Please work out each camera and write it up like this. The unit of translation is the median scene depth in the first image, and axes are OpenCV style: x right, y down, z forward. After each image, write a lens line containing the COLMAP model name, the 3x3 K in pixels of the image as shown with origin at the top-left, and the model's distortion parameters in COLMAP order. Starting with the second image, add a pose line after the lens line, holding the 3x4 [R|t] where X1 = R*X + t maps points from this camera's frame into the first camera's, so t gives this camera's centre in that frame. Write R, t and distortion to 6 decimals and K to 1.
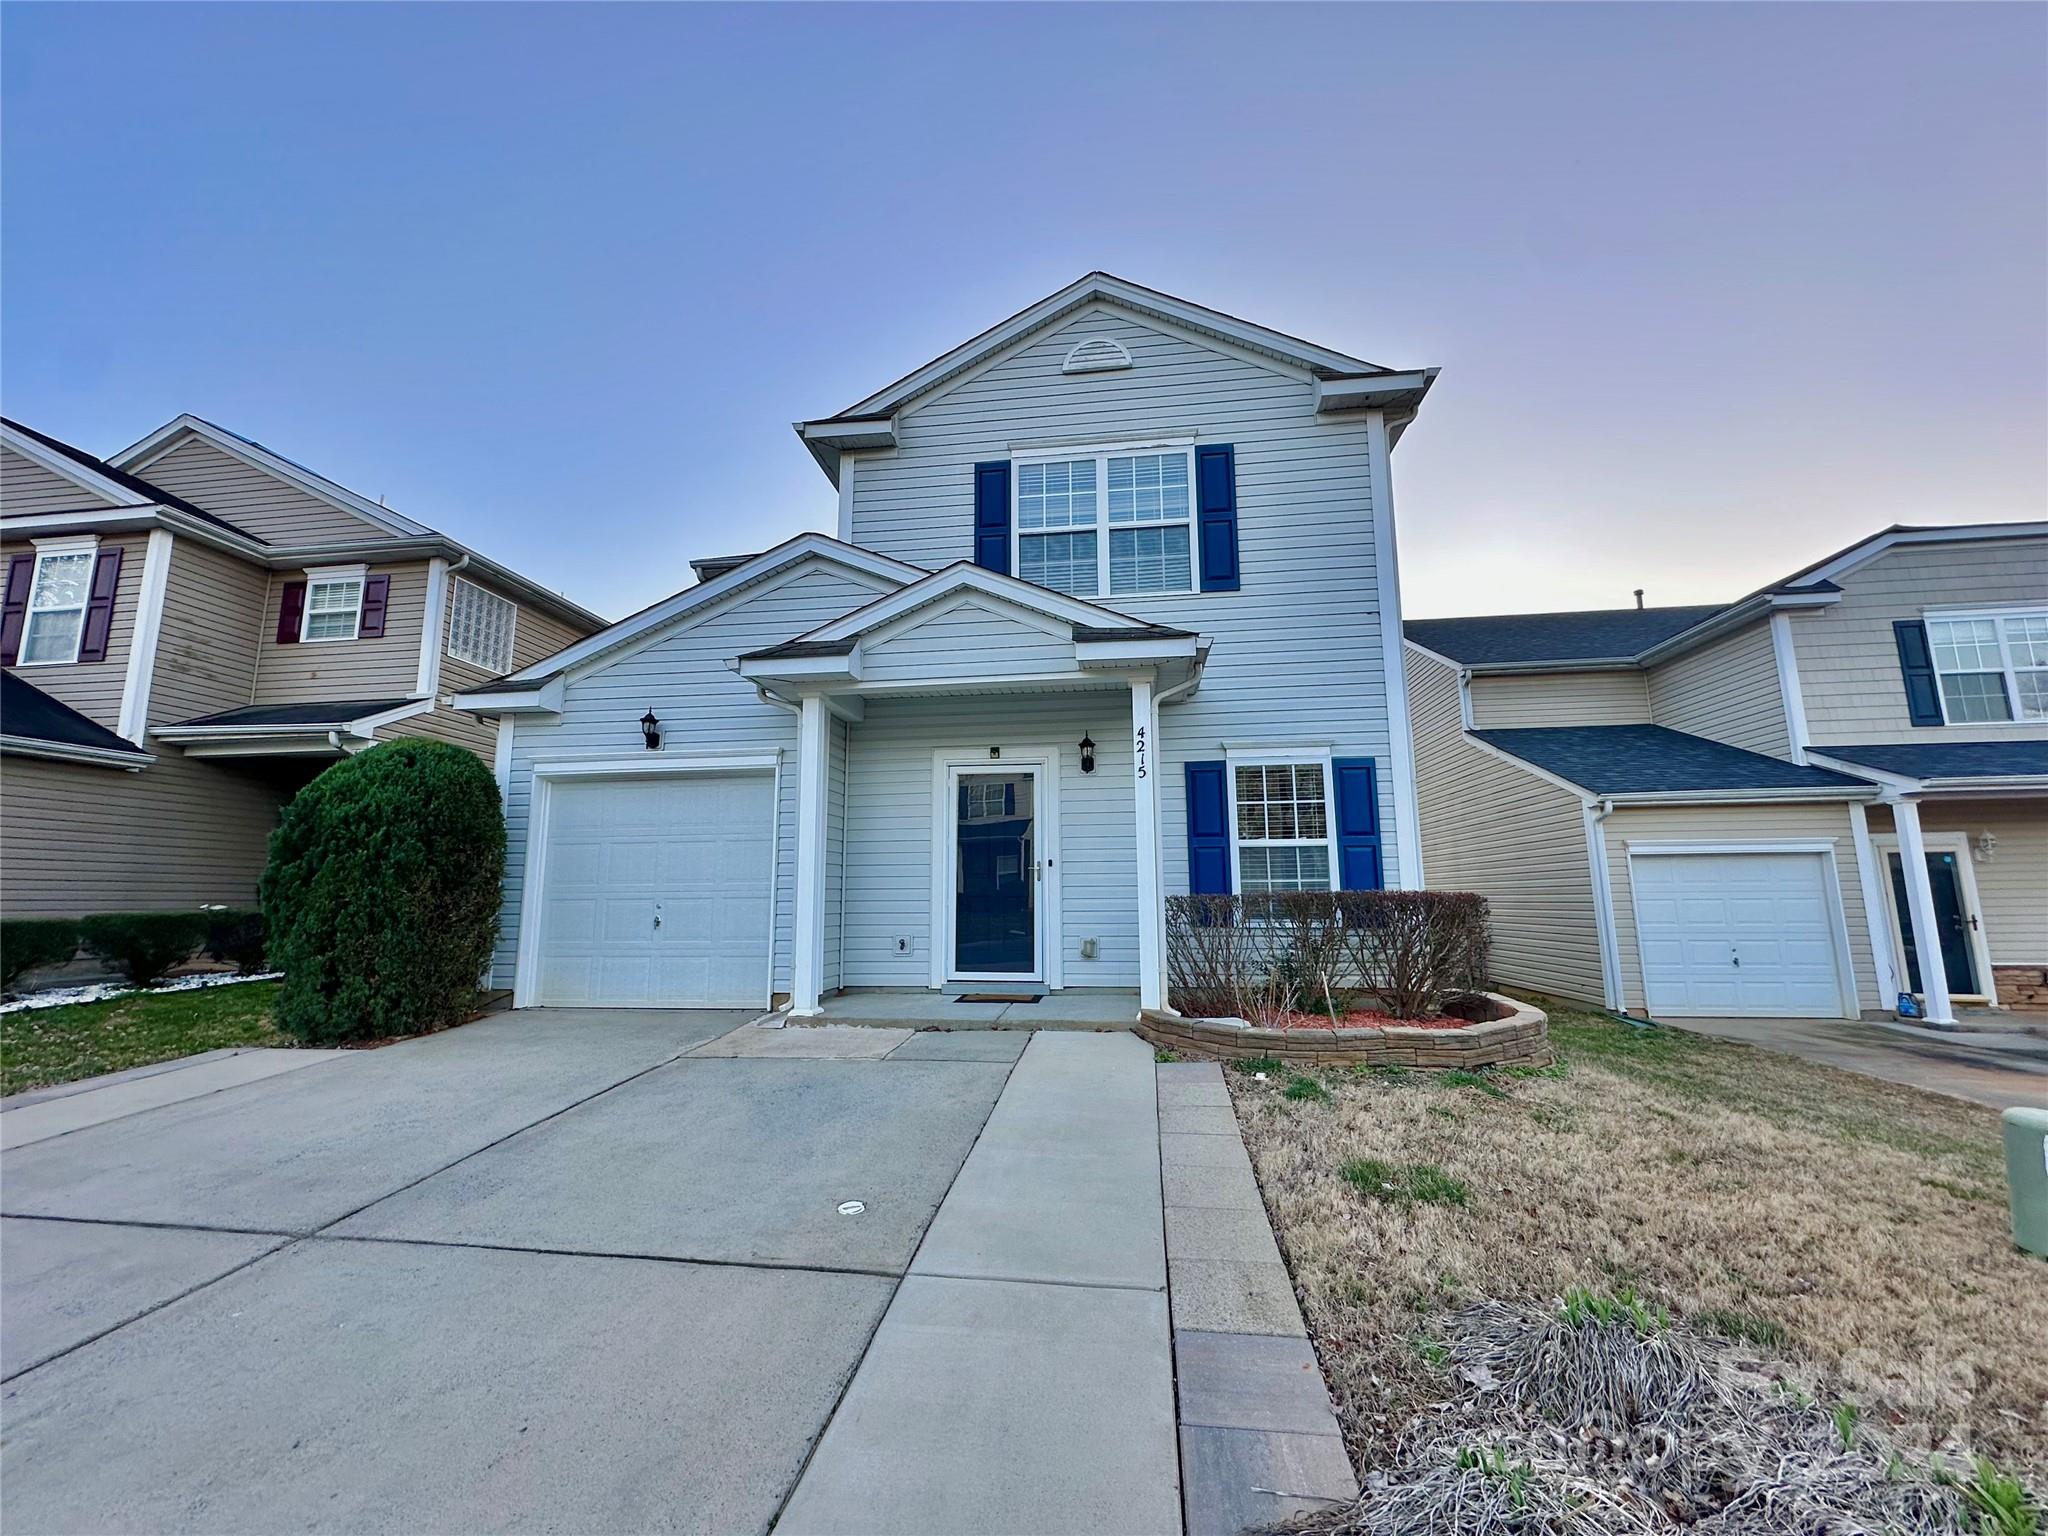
lens RADIAL K [[815.6, 0, 1021.4], [0, 815.6, 771.8], [0, 0, 1]] dist [-0.004267, 0.000659]
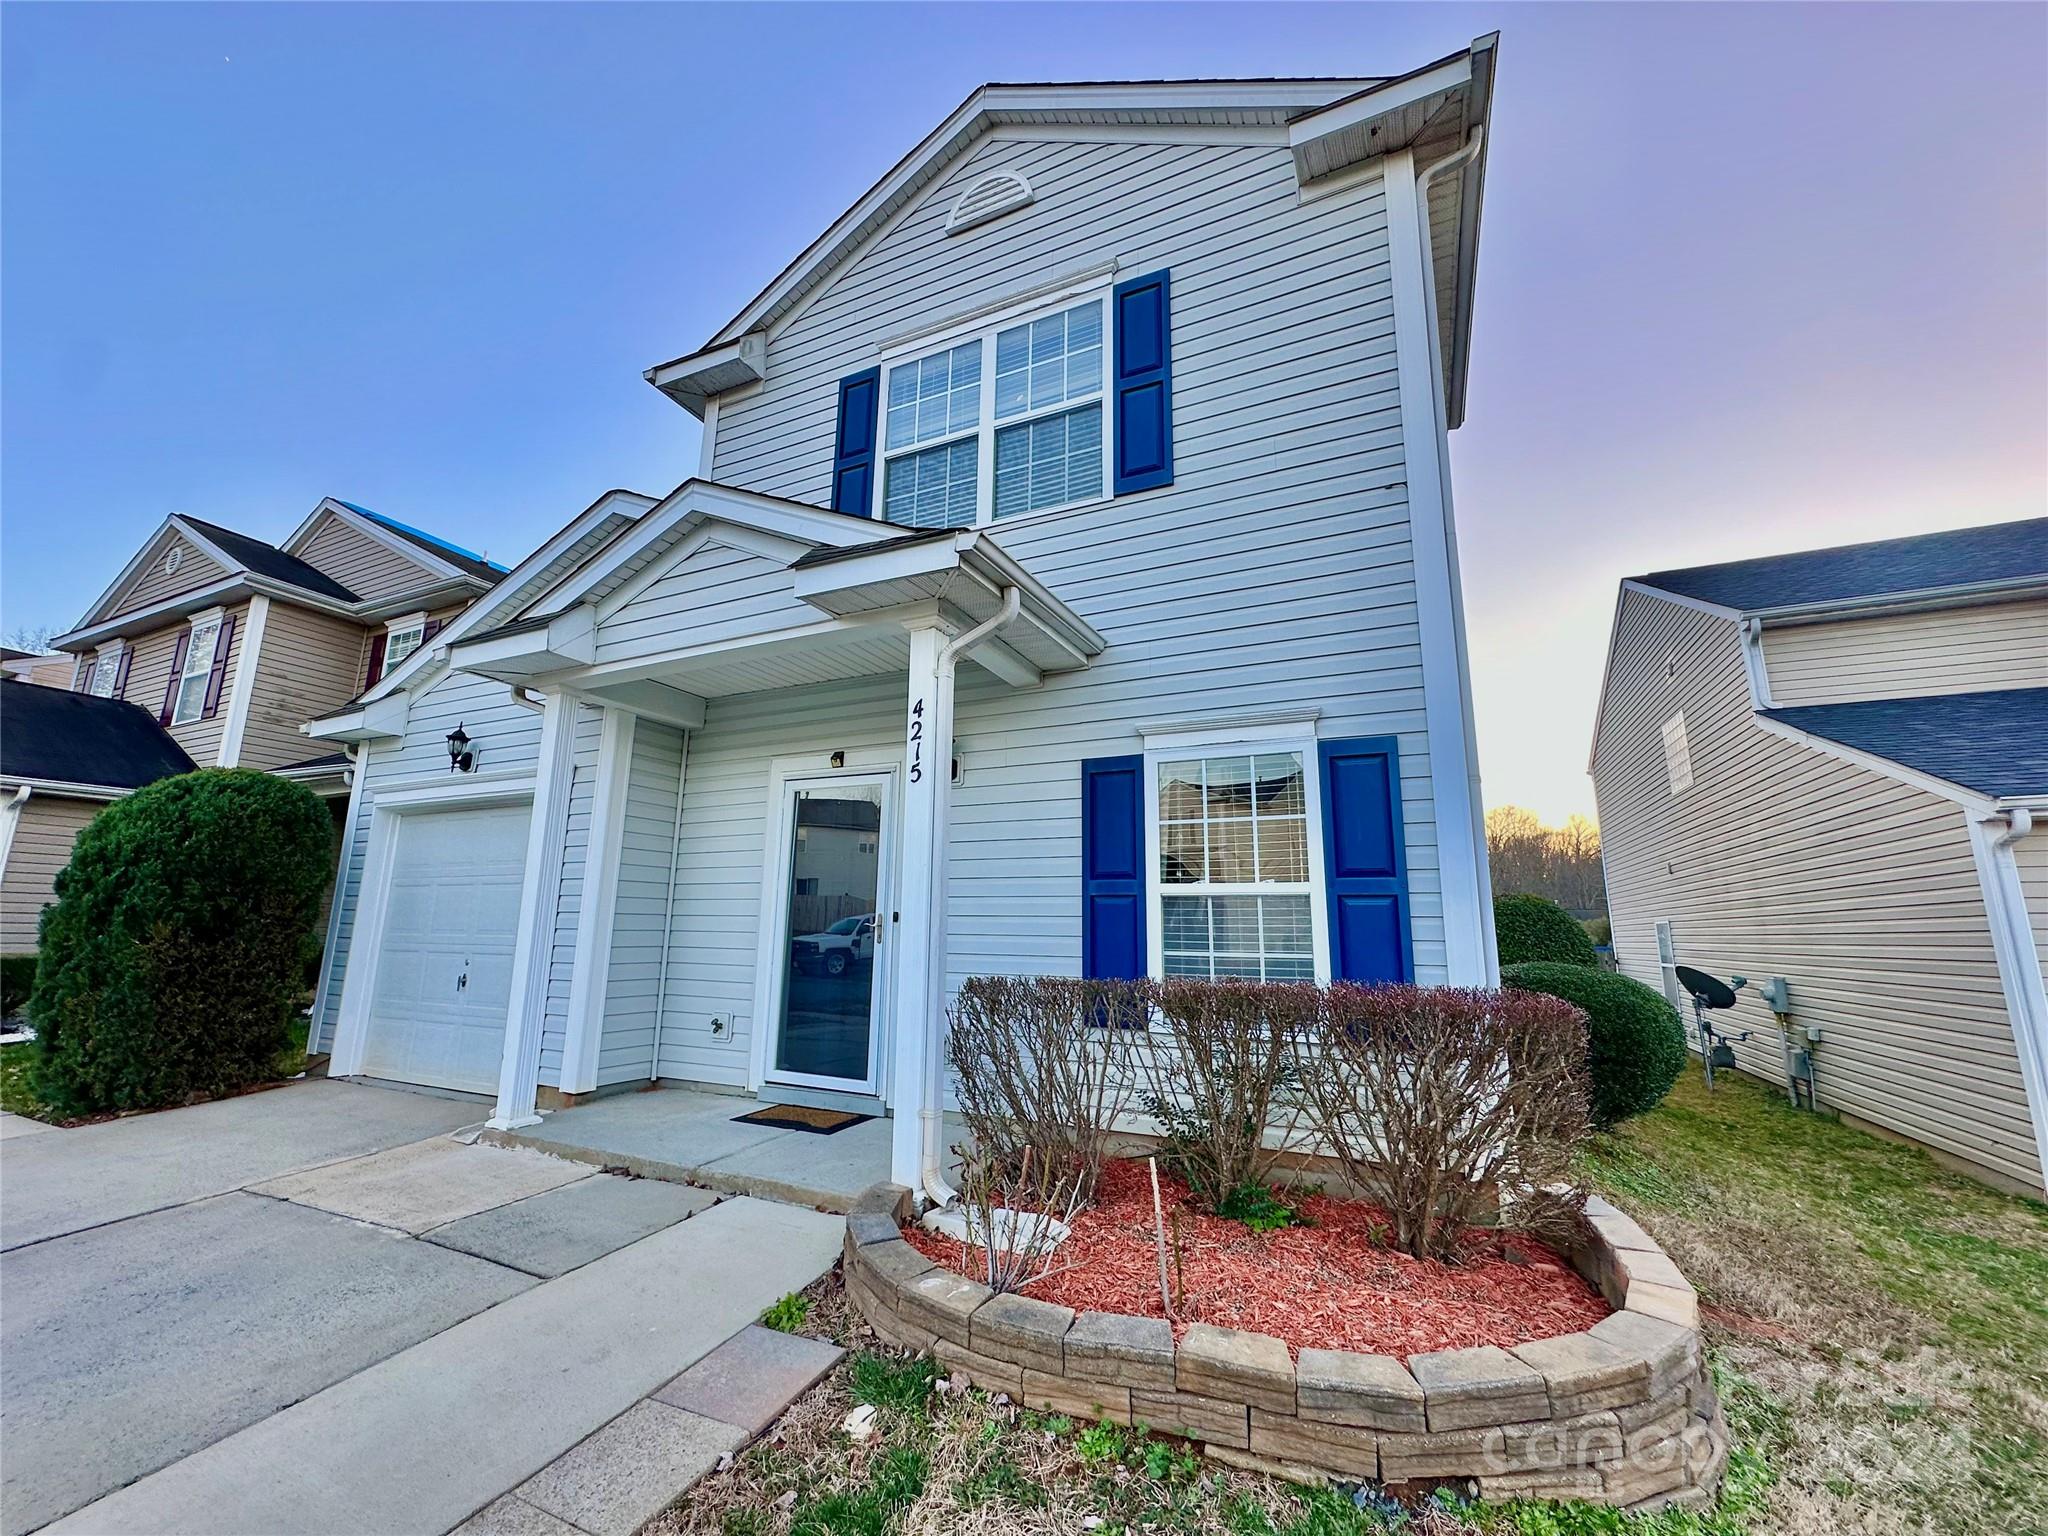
lens RADIAL K [[815.6, 0, 1021.3], [0, 815.6, 769.8], [0, 0, 1]] dist [-0.004267, 0.000659]
pose [[0.951762, -0.039632, -0.304268, 0.335321], [0.026333, 0.998515, -0.047691, 0.023807], [0.305706, 0.037379, 0.951392, 0.369029]]
